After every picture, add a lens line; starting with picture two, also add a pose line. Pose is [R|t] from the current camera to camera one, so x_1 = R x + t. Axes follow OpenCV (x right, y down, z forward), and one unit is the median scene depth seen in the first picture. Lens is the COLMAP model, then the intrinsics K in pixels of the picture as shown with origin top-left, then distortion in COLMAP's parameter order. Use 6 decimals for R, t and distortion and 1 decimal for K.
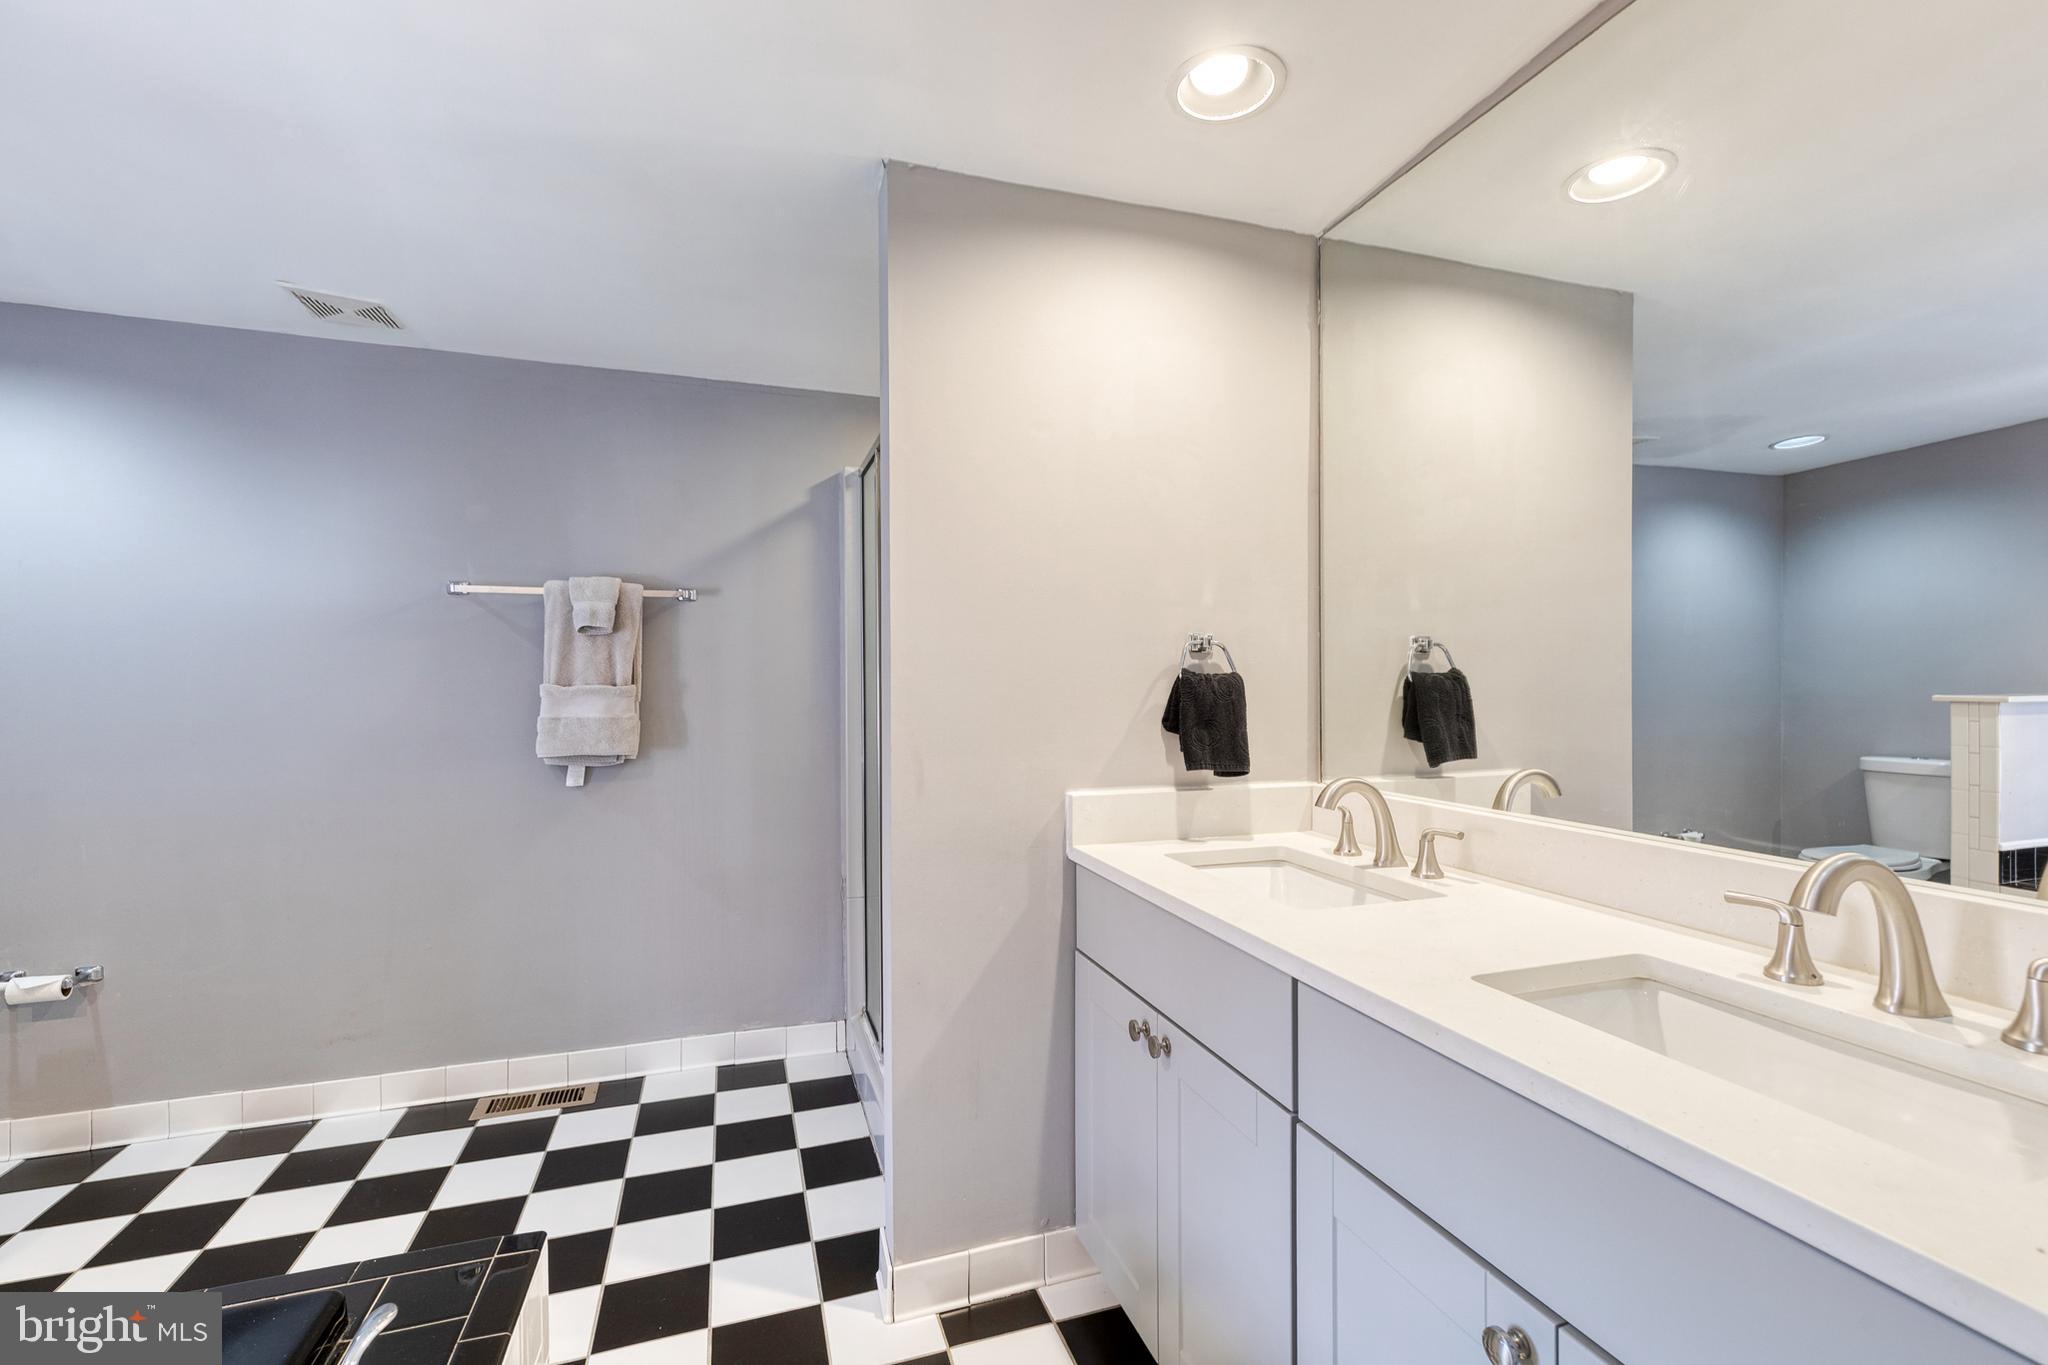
lens RADIAL K [[920.0, 0, 1018.4], [0, 920.0, 681.8], [0, 0, 1]] dist [0.008383, -0.001705]
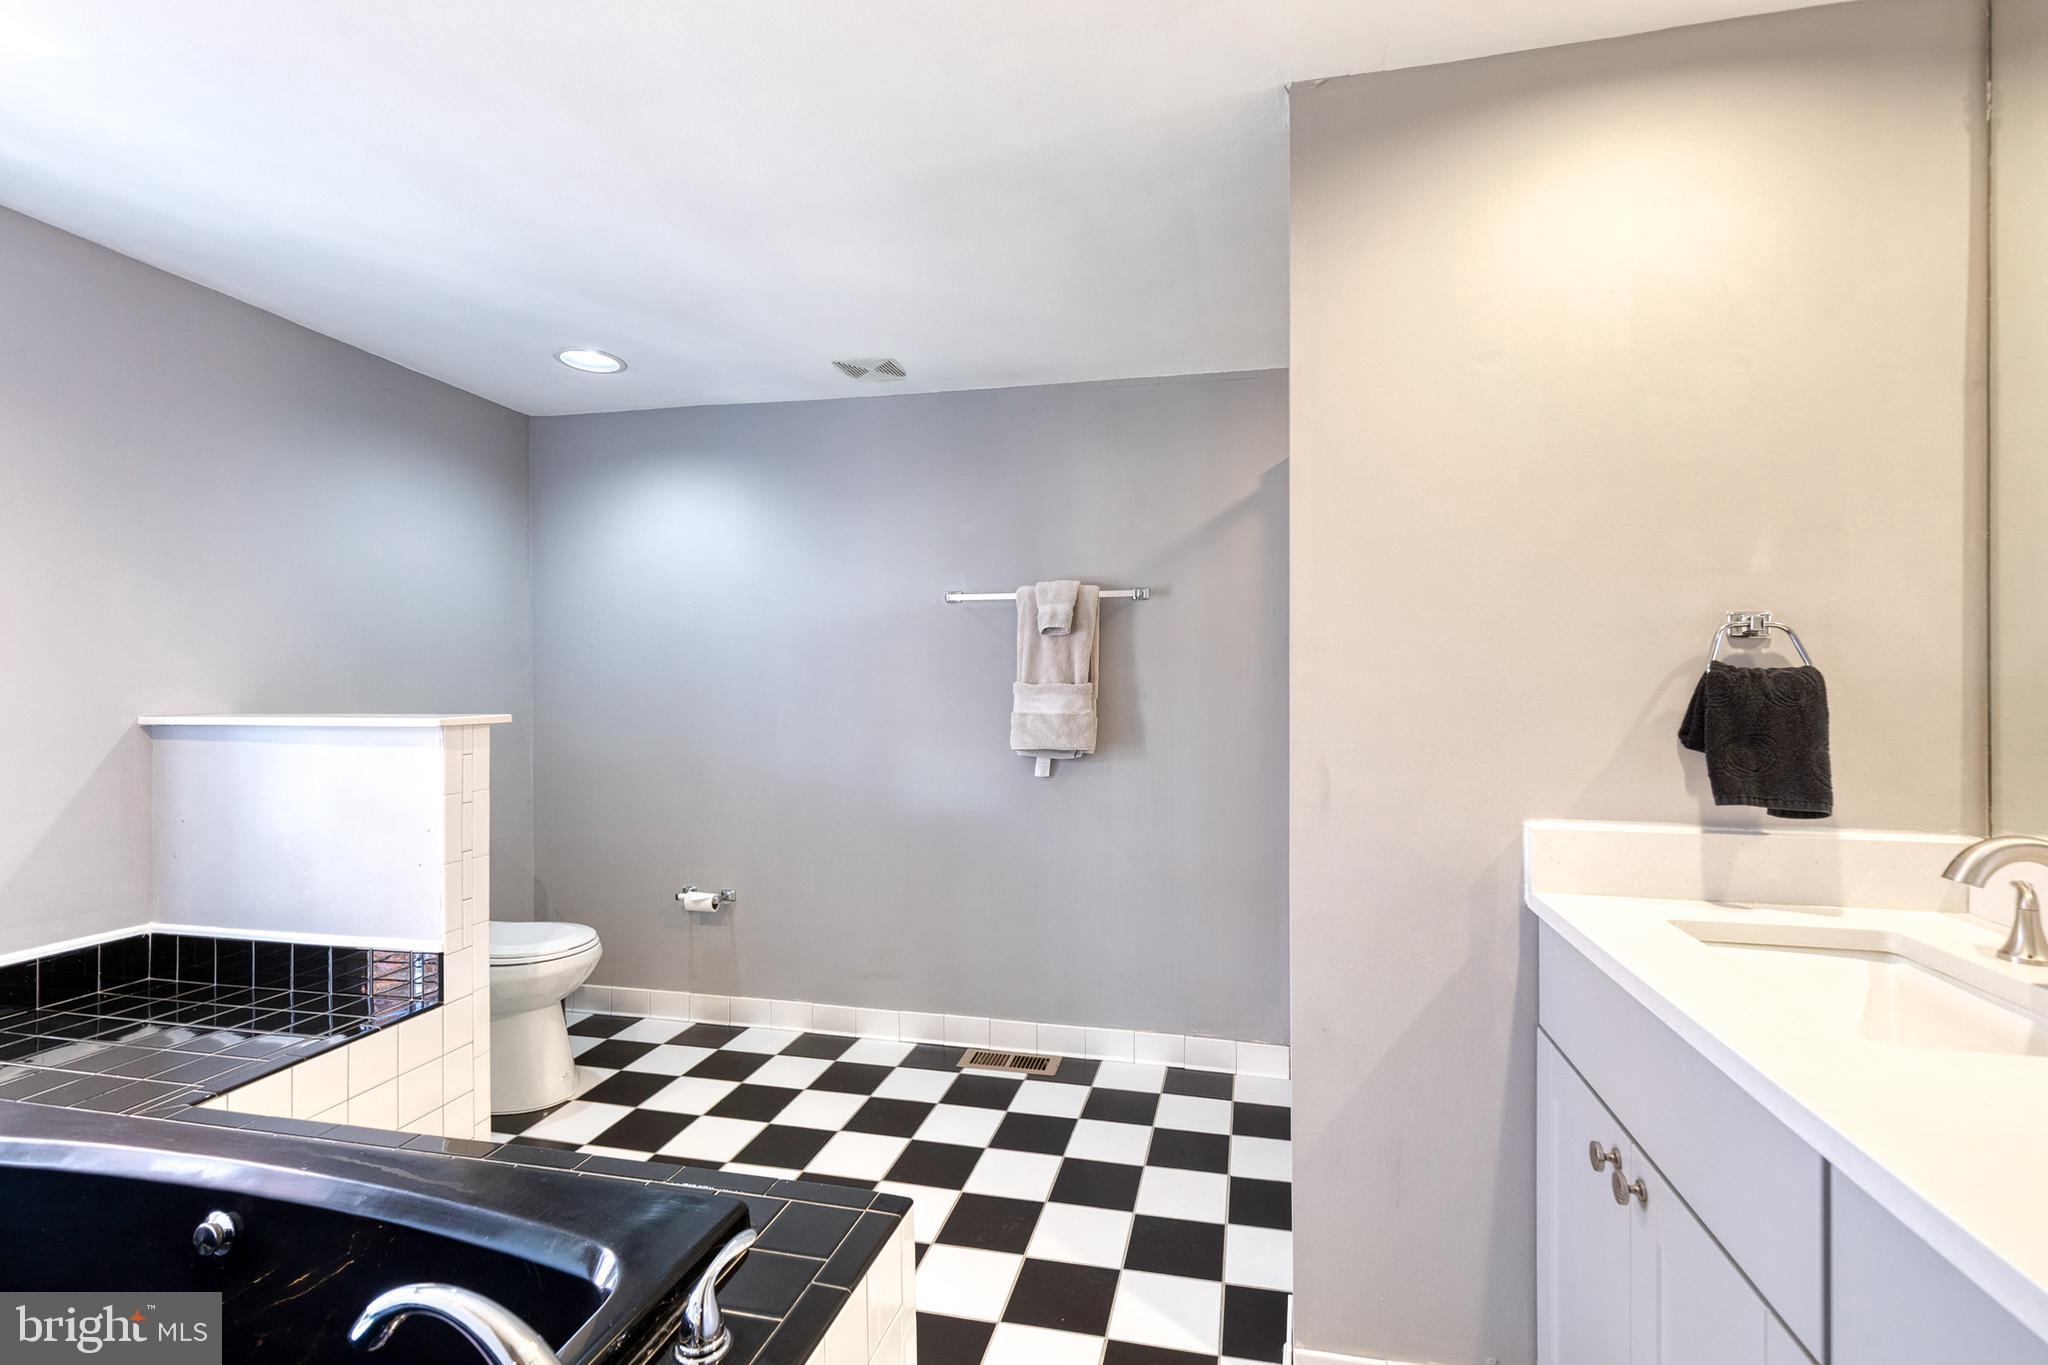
lens RADIAL K [[920.0, 0, 1035.3], [0, 920.0, 682.4], [0, 0, 1]] dist [0.008383, -0.001705]
pose [[0.855670, 0.003850, -0.517507, 0.077059], [-0.003854, 0.999992, 0.001068, 0.002349], [0.517507, 0.001081, 0.855678, 0.089218]]
